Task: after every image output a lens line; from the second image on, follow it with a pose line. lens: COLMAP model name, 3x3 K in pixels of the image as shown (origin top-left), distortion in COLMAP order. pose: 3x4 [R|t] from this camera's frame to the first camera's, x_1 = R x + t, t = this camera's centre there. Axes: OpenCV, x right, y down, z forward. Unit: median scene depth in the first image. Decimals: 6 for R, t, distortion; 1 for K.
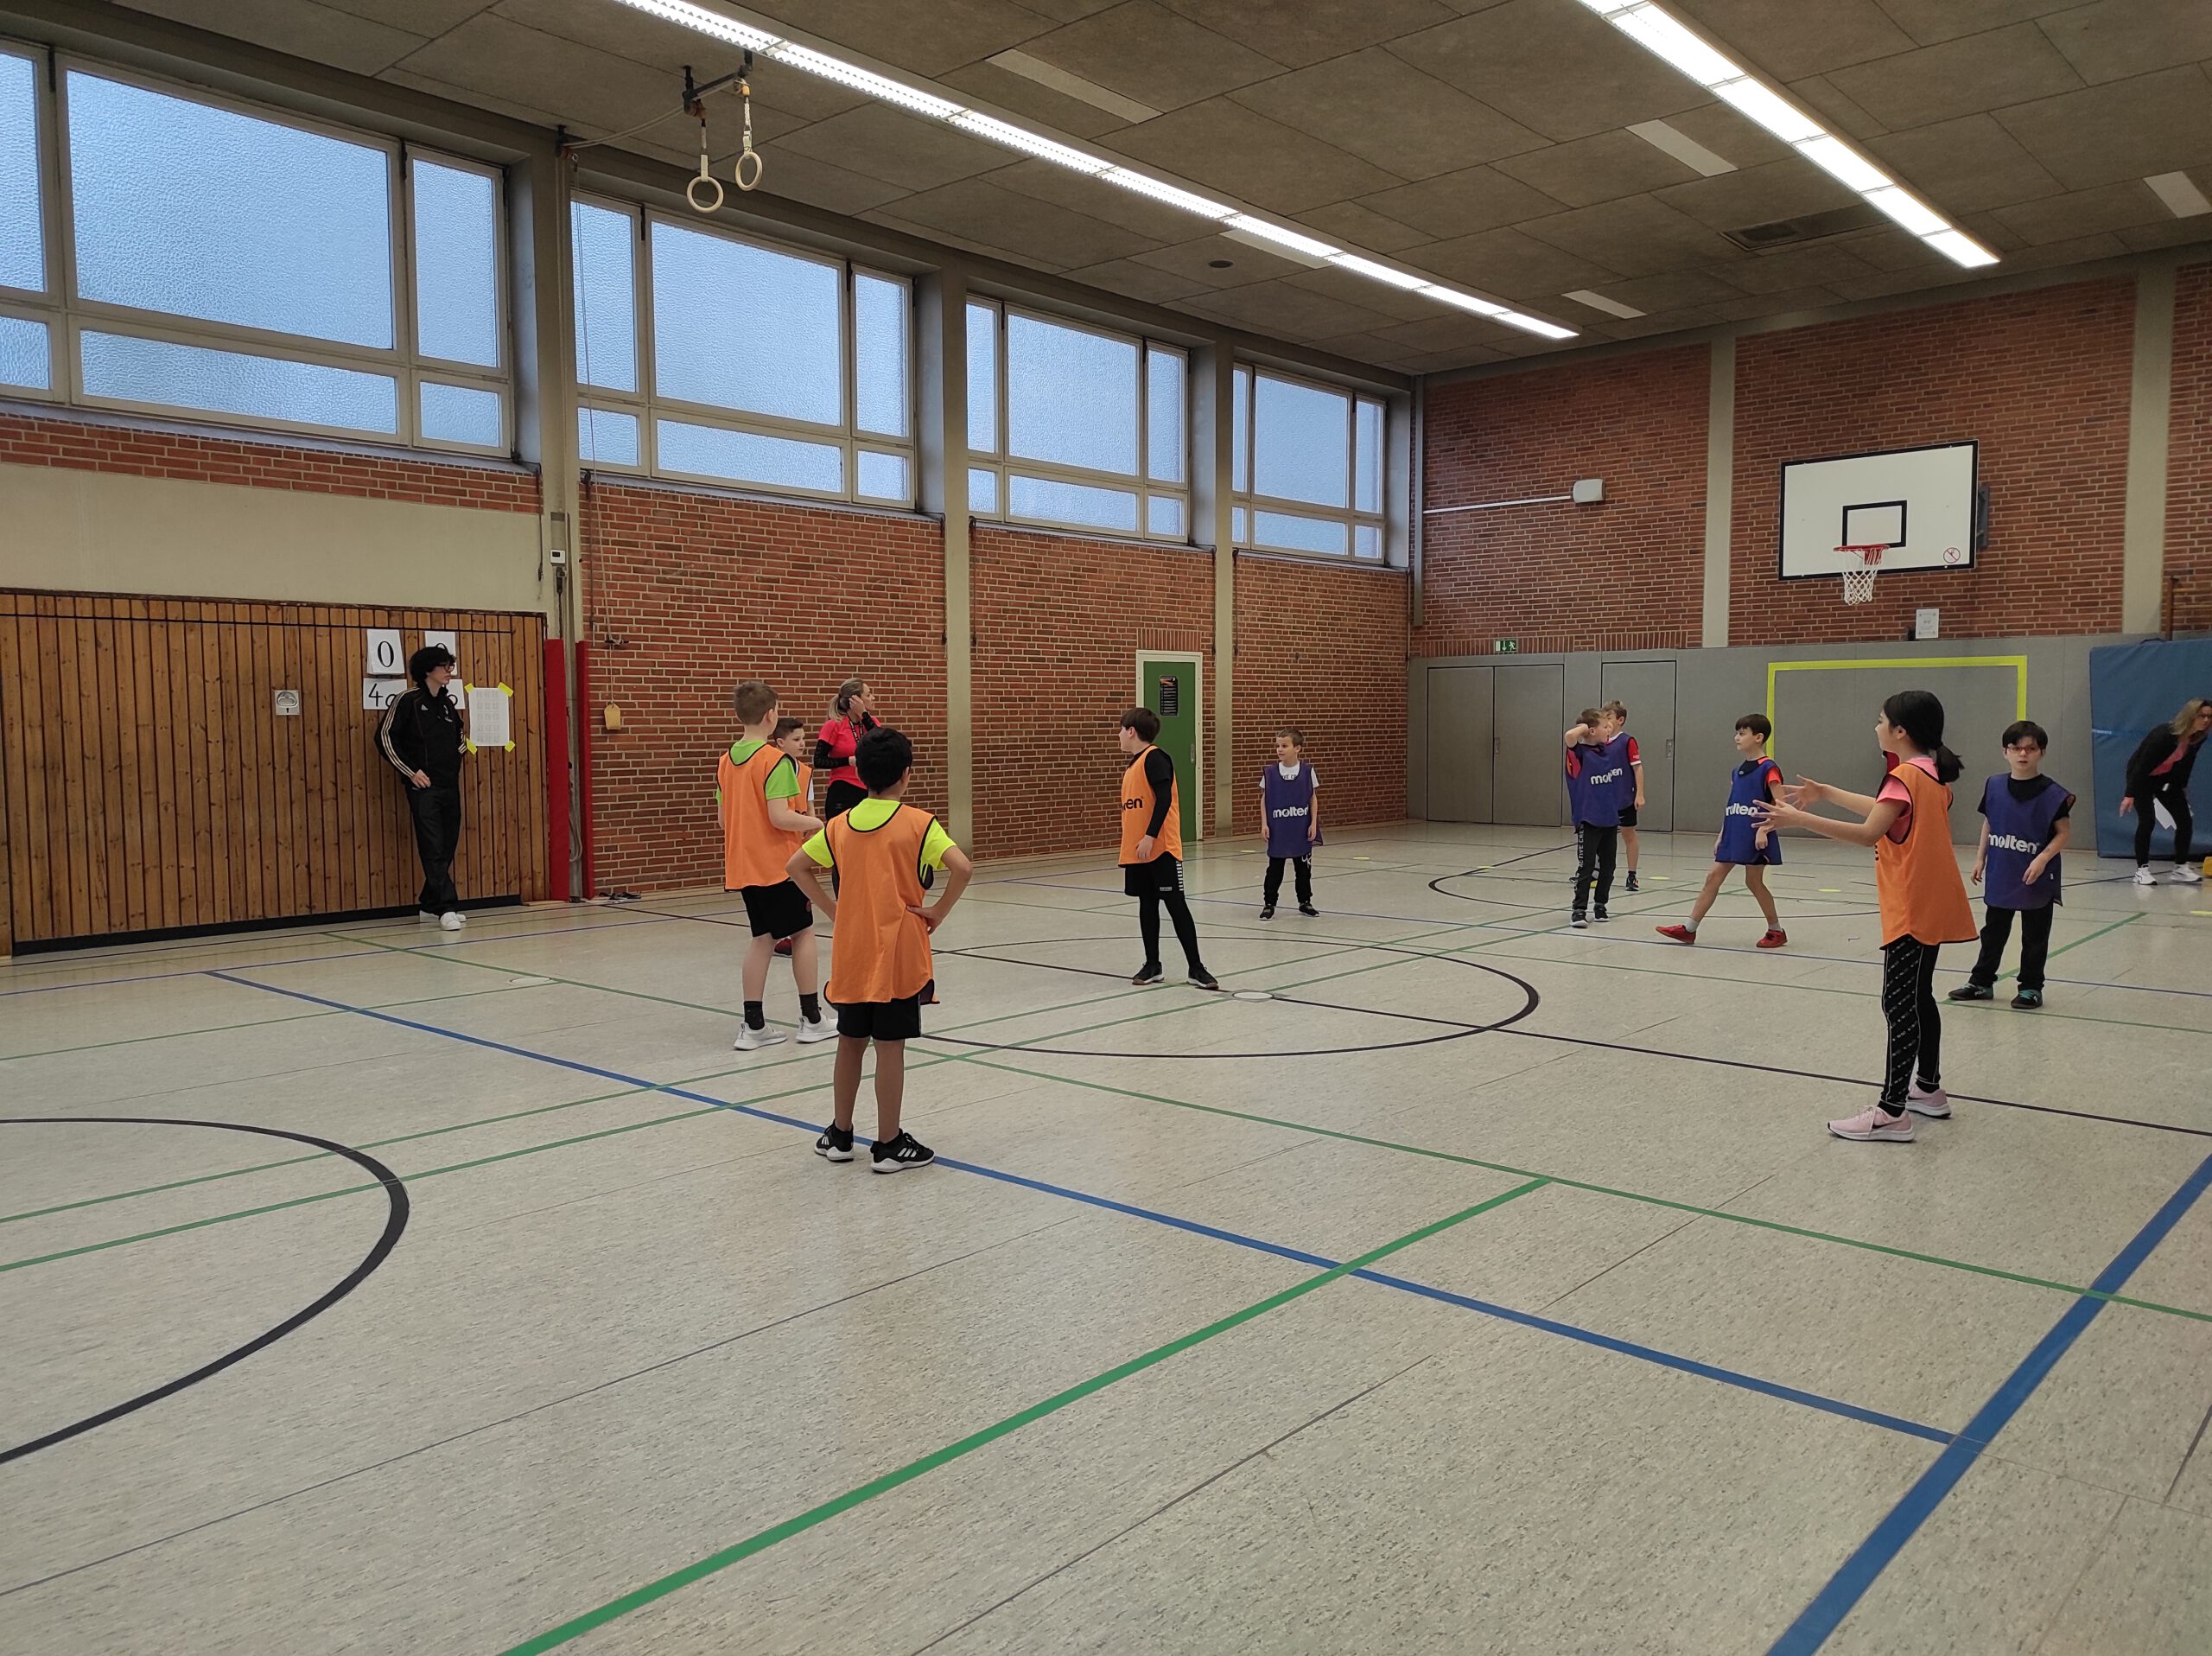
lens RADIAL K [[1618.0, 0, 1104.6], [0, 1618.0, 826.6], [0, 0, 1]] dist [0.053381, -0.038179]
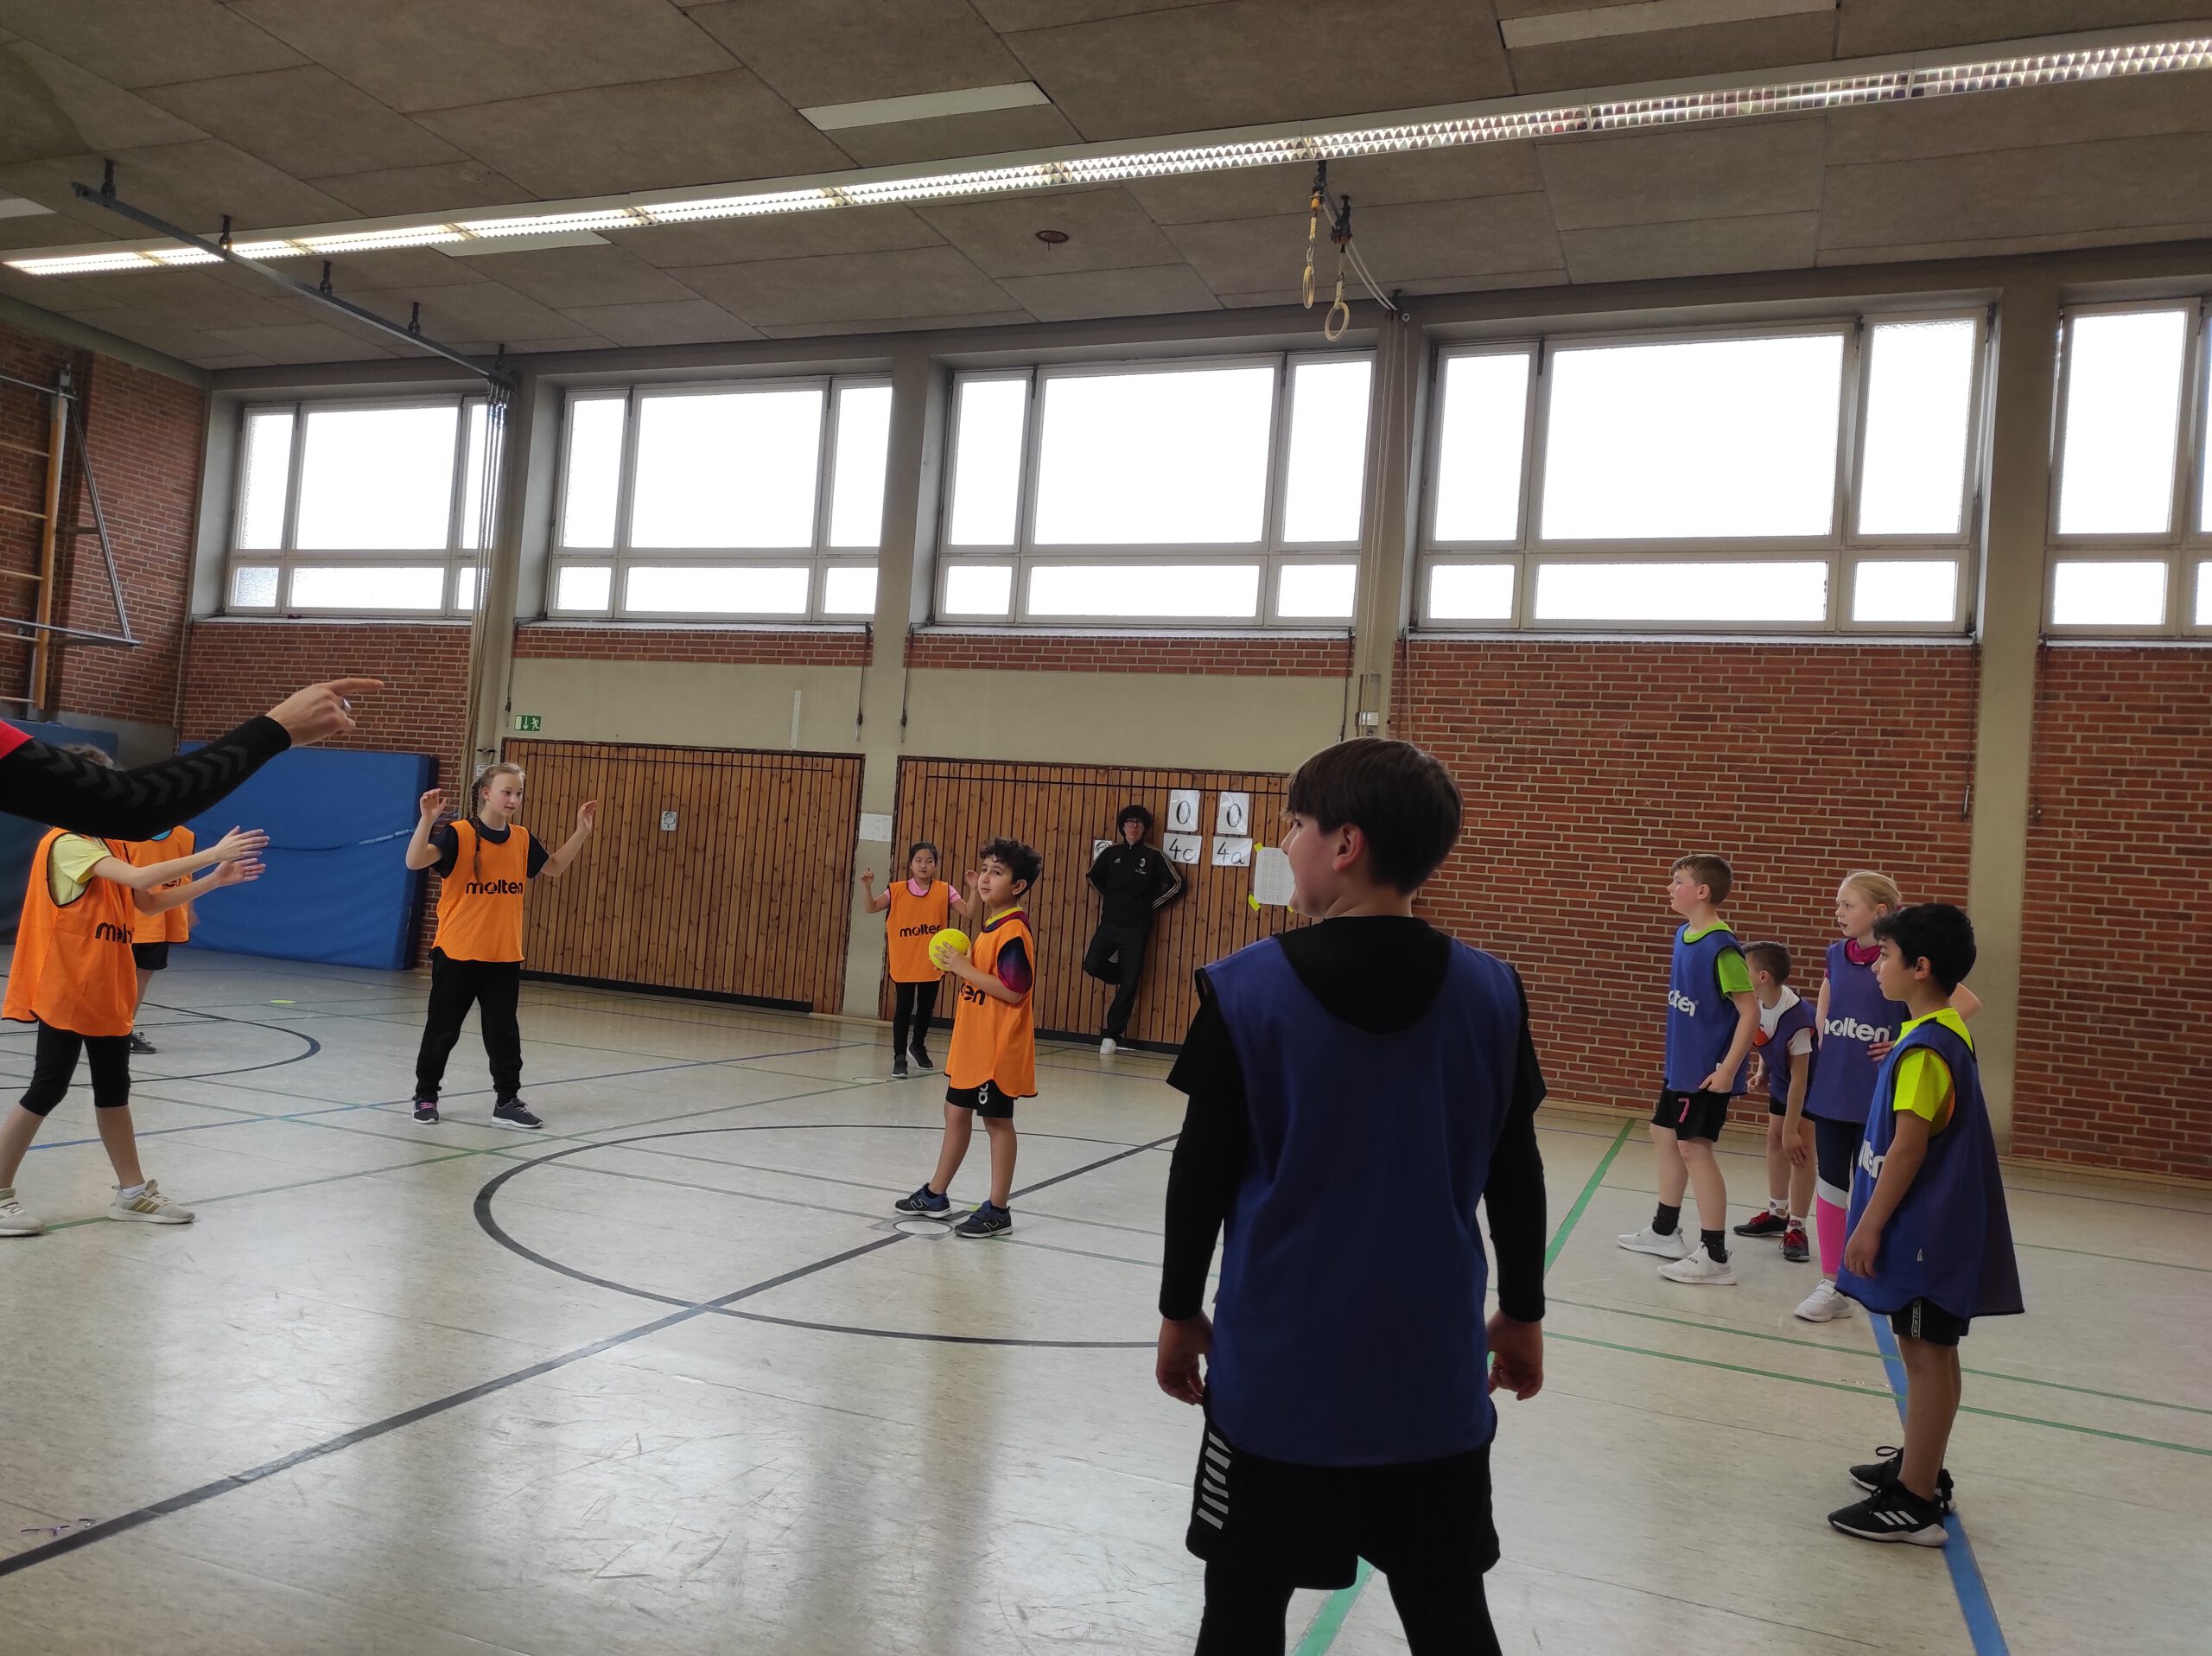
lens RADIAL K [[1618.0, 0, 1104.4], [0, 1618.0, 826.8], [0, 0, 1]] dist [0.053381, -0.038179]
pose [[0.342926, 0.001675, -0.939361, 0.562179], [-0.141648, 0.988656, -0.049948, -0.033771], [0.928621, 0.150187, 0.339273, 0.578692]]
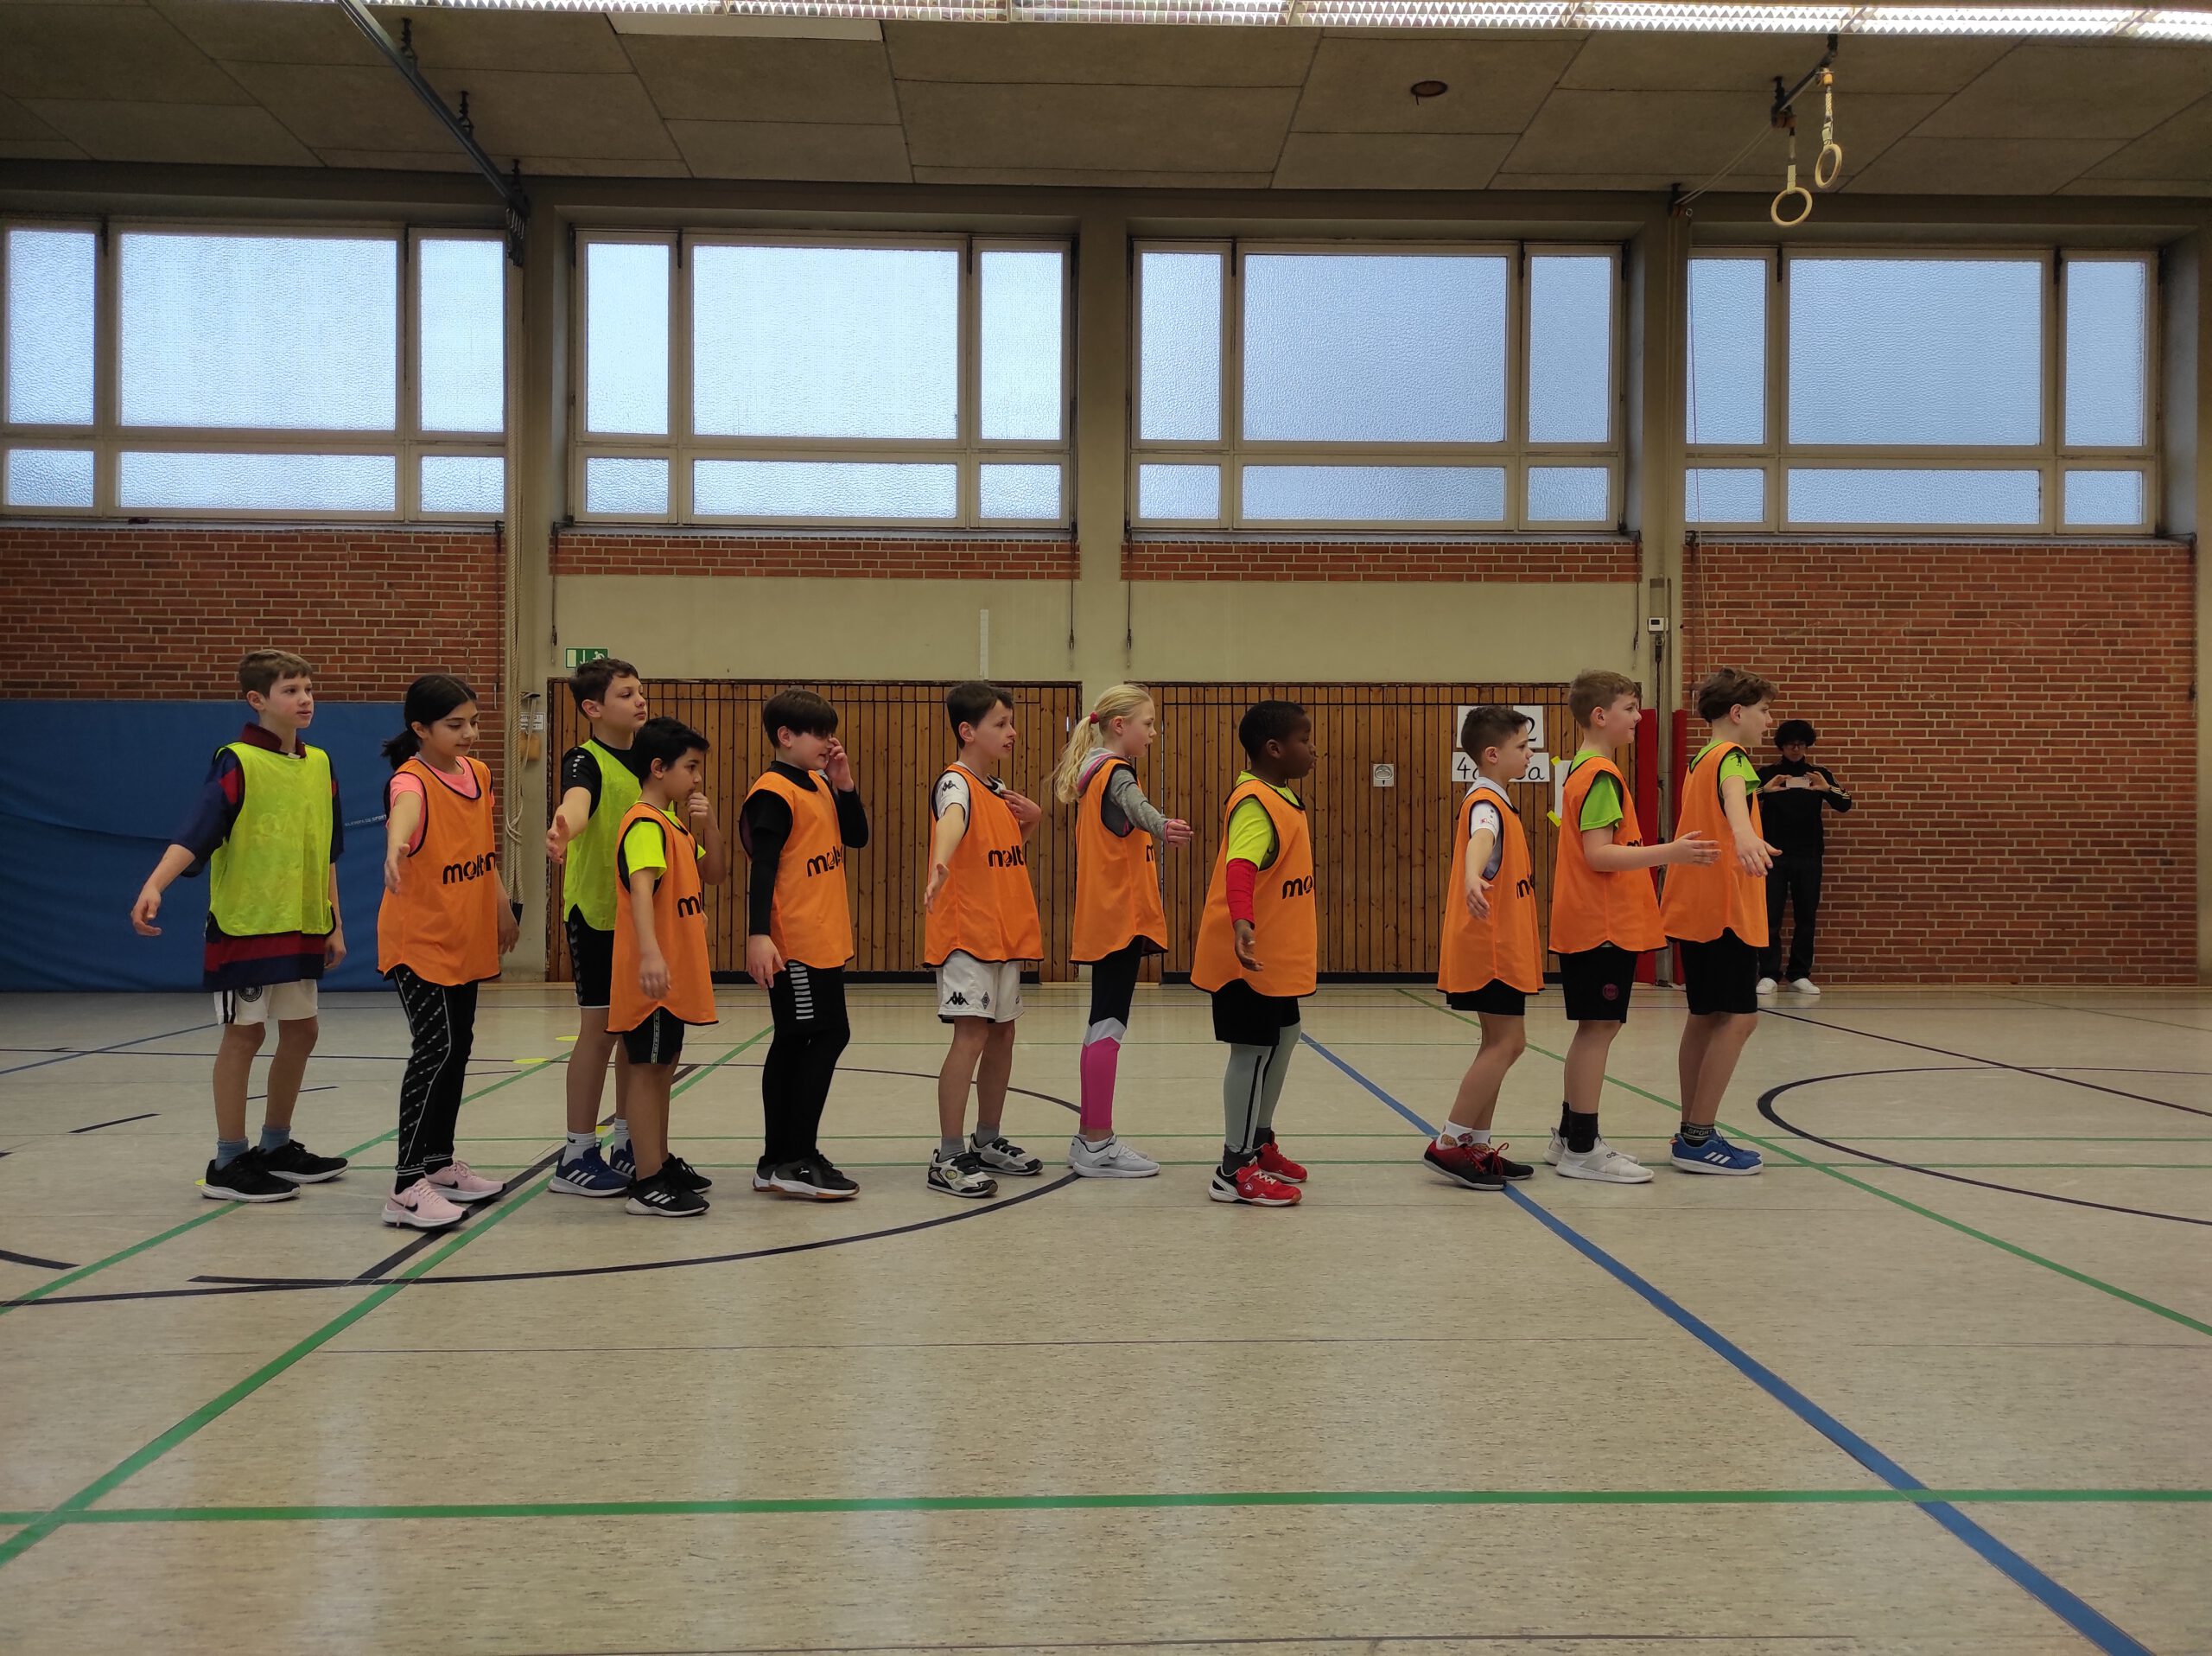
lens RADIAL K [[1618.0, 0, 1095.8], [0, 1618.0, 825.4], [0, 0, 1]] dist [0.053381, -0.038179]
pose [[0.693343, 0.001123, -0.720607, 0.137868], [-0.056764, 0.996977, -0.053063, 0.024367], [0.718369, 0.077695, 0.691310, 0.115001]]
